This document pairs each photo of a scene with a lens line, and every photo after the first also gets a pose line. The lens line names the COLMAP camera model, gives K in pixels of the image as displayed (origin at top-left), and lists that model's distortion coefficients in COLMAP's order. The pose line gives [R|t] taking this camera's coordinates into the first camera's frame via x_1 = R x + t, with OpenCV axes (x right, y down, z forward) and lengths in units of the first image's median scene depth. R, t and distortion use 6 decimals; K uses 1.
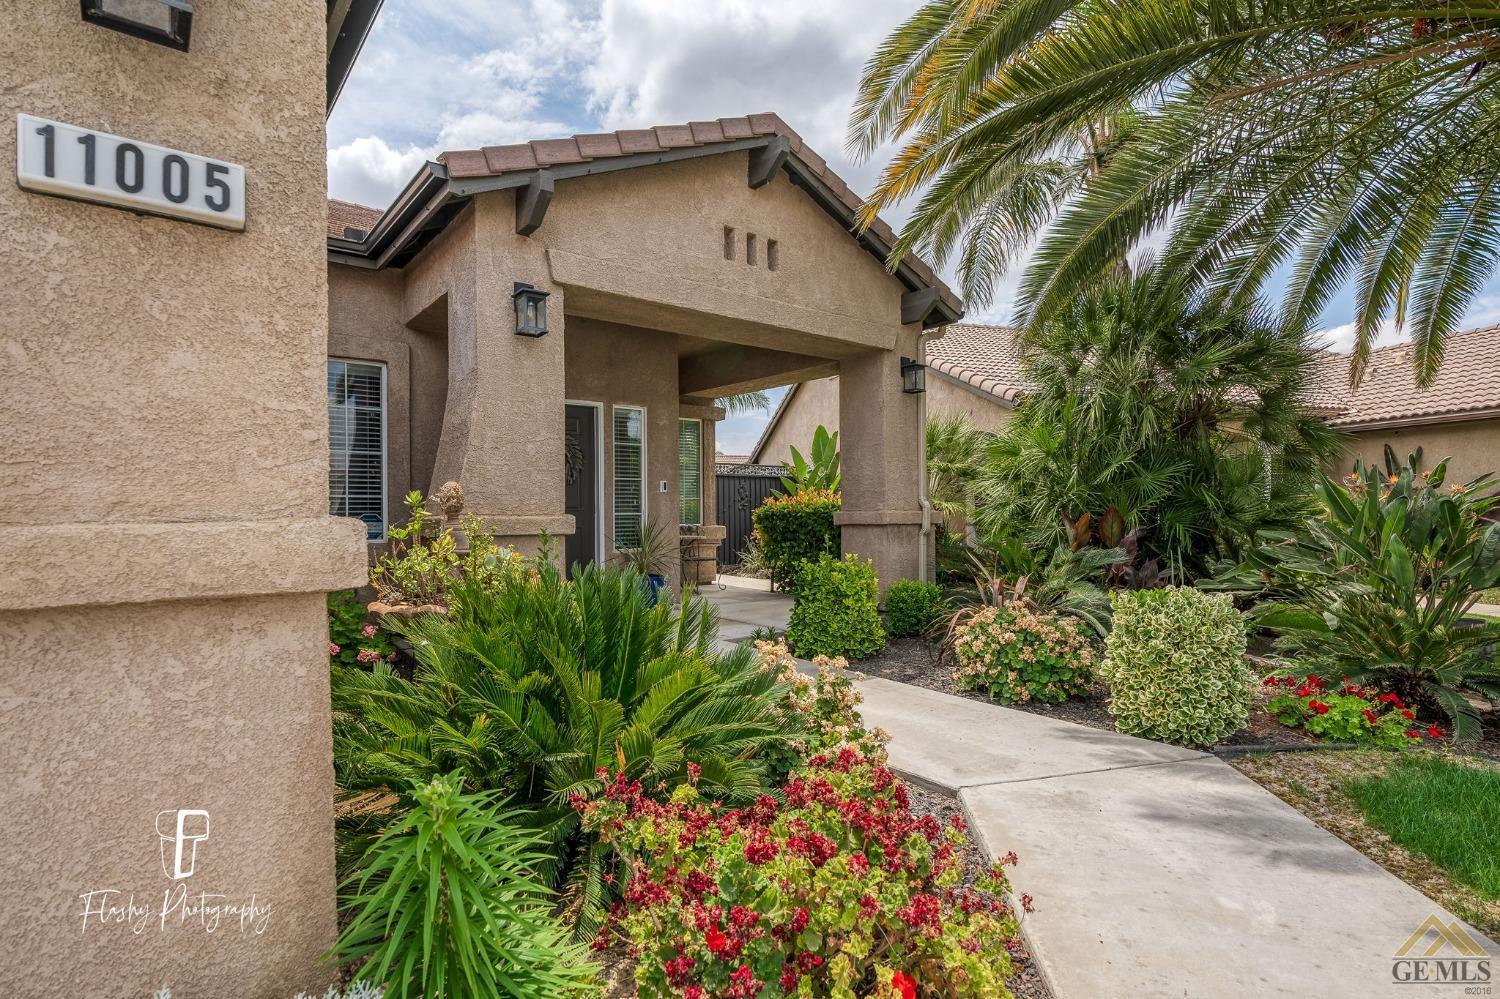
lens RADIAL K [[745.1, 0, 739.6], [0, 745.1, 499.4], [0, 0, 1]] dist [-0.003607, -0.000279]
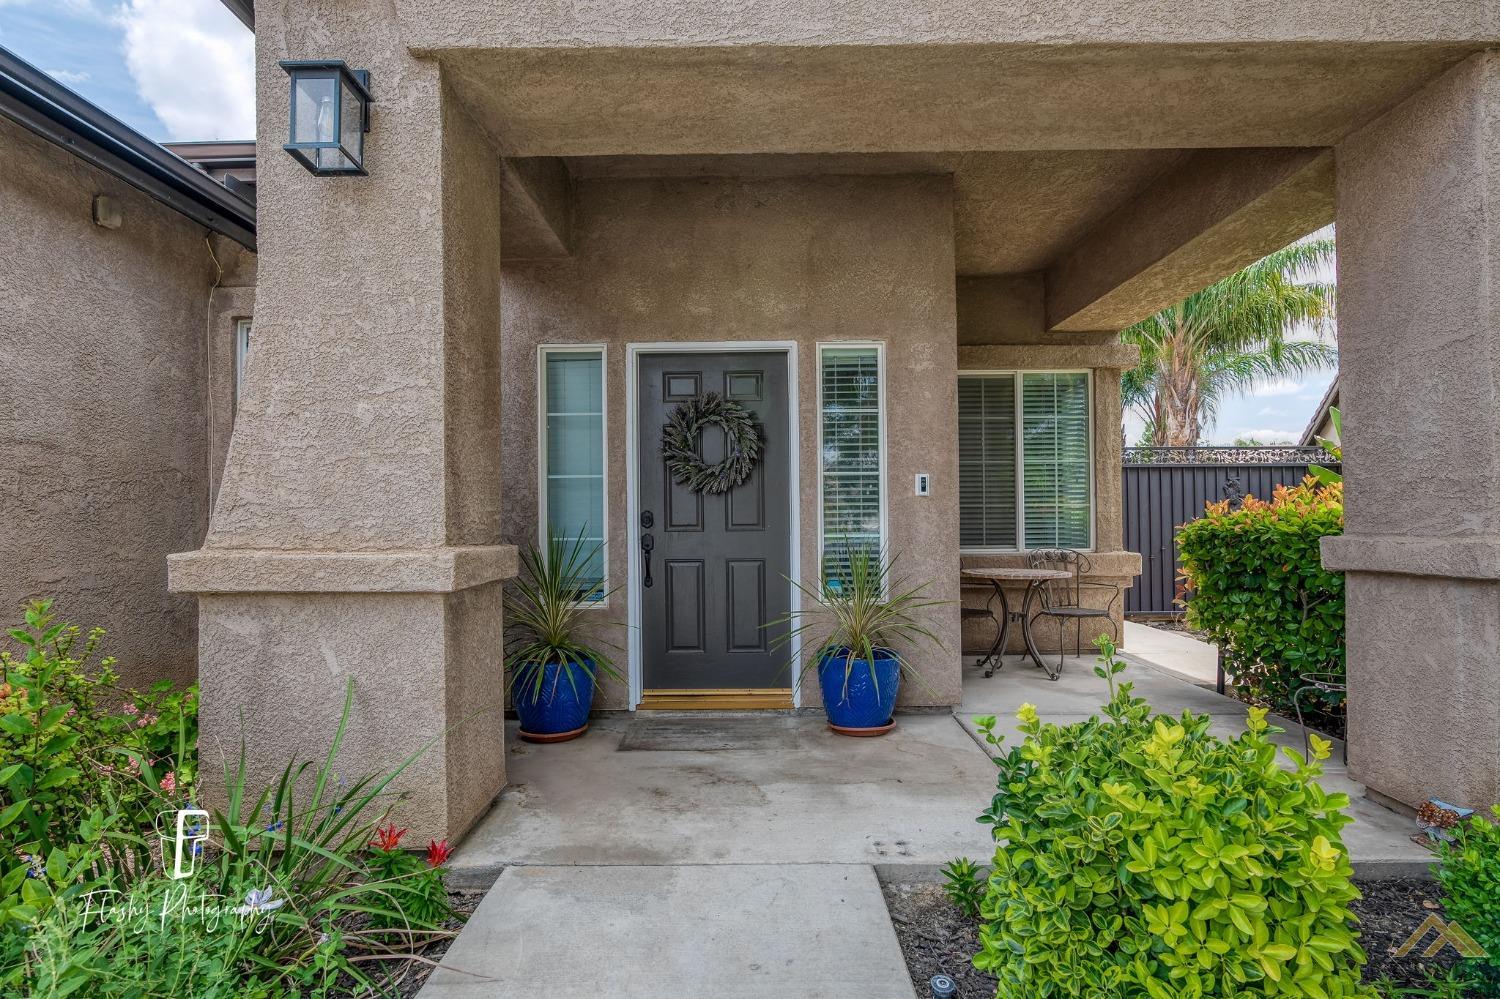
lens RADIAL K [[741.5, 0, 746.3], [0, 741.5, 510.8], [0, 0, 1]] dist [-0.004471, 0.000807]
pose [[0.778745, -0.009274, -0.627272, 0.136857], [0.012957, 0.999915, 0.001302, -0.001032], [0.627207, -0.009142, 0.778799, 0.512116]]
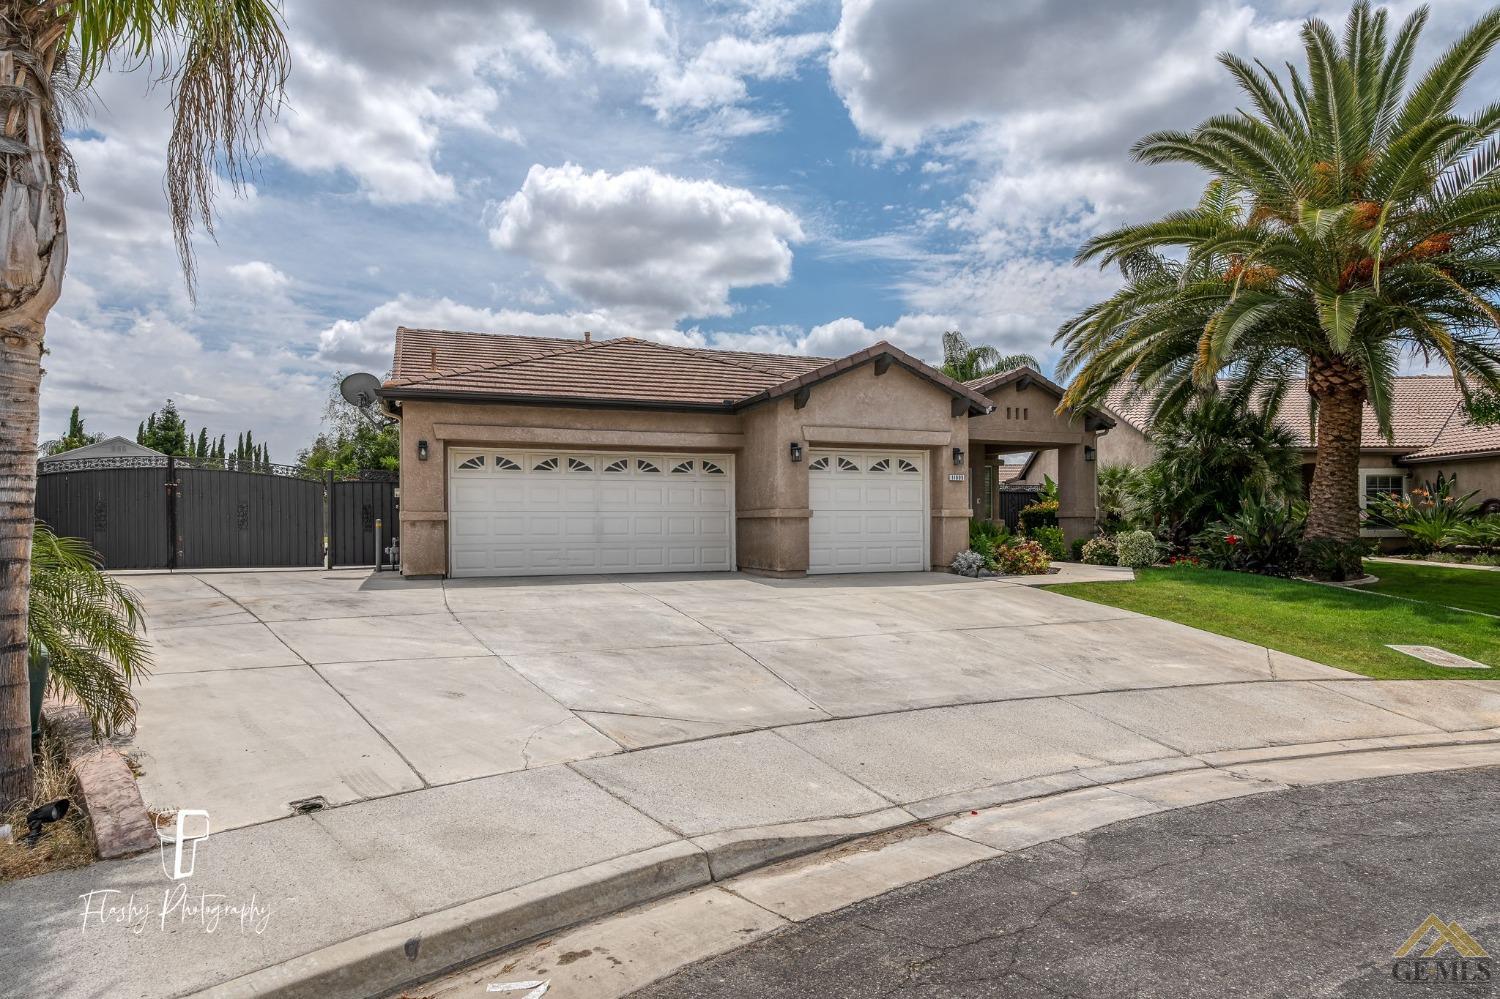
lens RADIAL K [[830.9, 0, 745.2], [0, 830.9, 514.3], [0, 0, 1]] dist [-0.000472, 0.000417]
pose [[0.953770, 0.000020, -0.300538, -0.016688], [0.003284, 0.999940, 0.010488, -0.005557], [0.300520, -0.010990, 0.953712, -1.771774]]
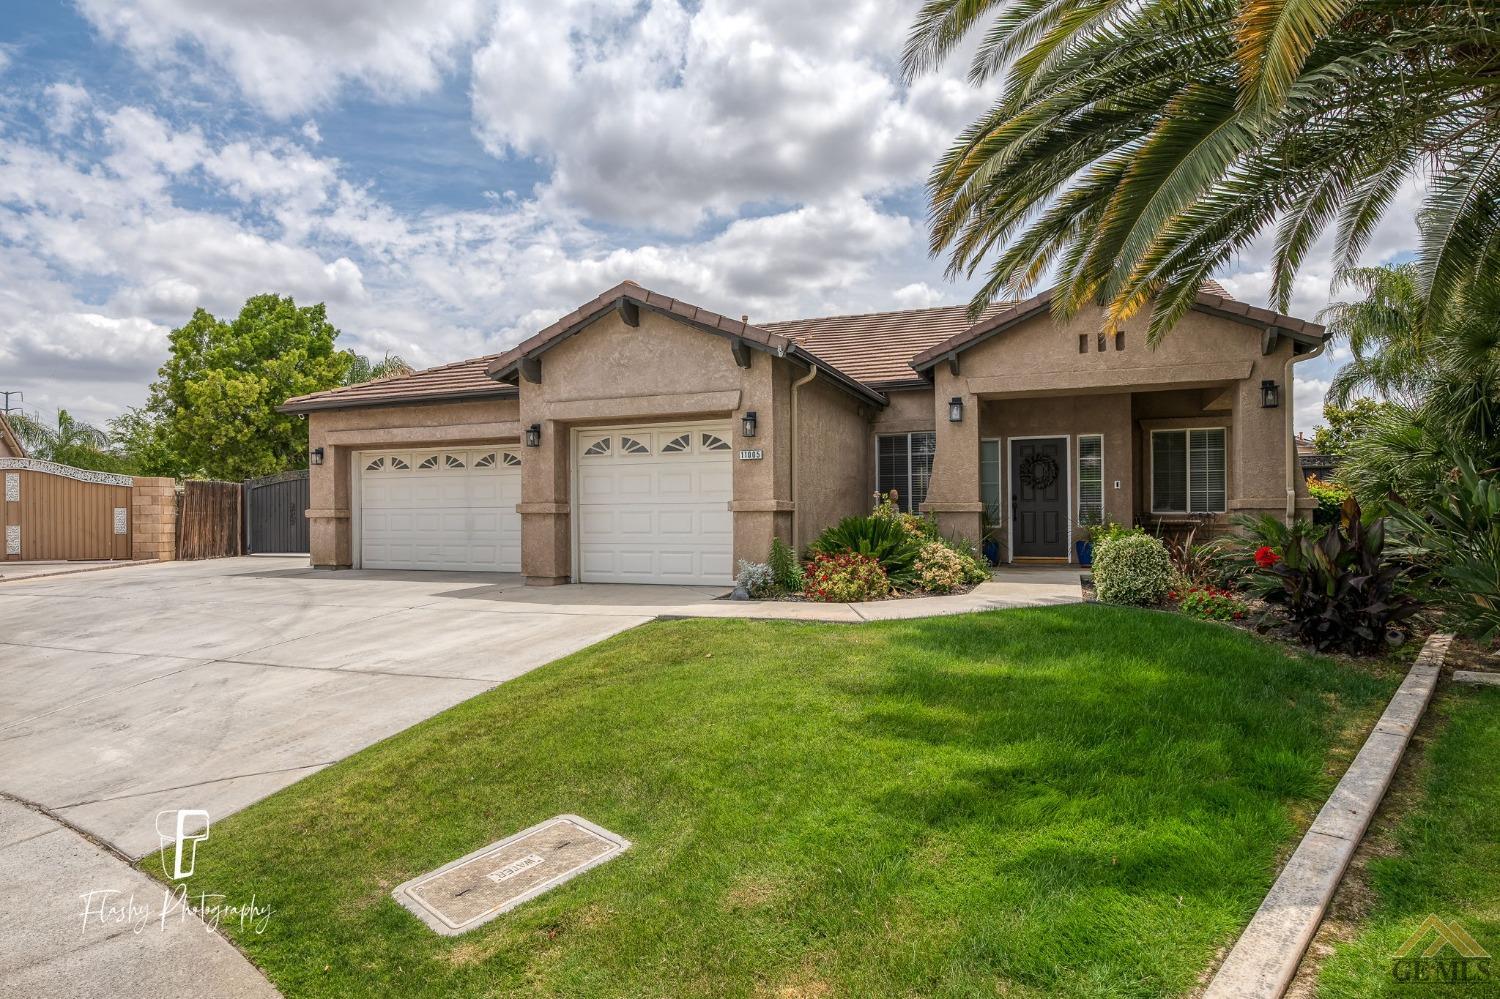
lens RADIAL K [[830.9, 0, 745.2], [0, 830.9, 514.3], [0, 0, 1]] dist [-0.000472, 0.000417]
pose [[0.502569, 0.000735, -0.864537, 0.992088], [0.017573, 0.999784, 0.011066, 0.011362], [0.864358, -0.020754, 0.502448, -0.510254]]
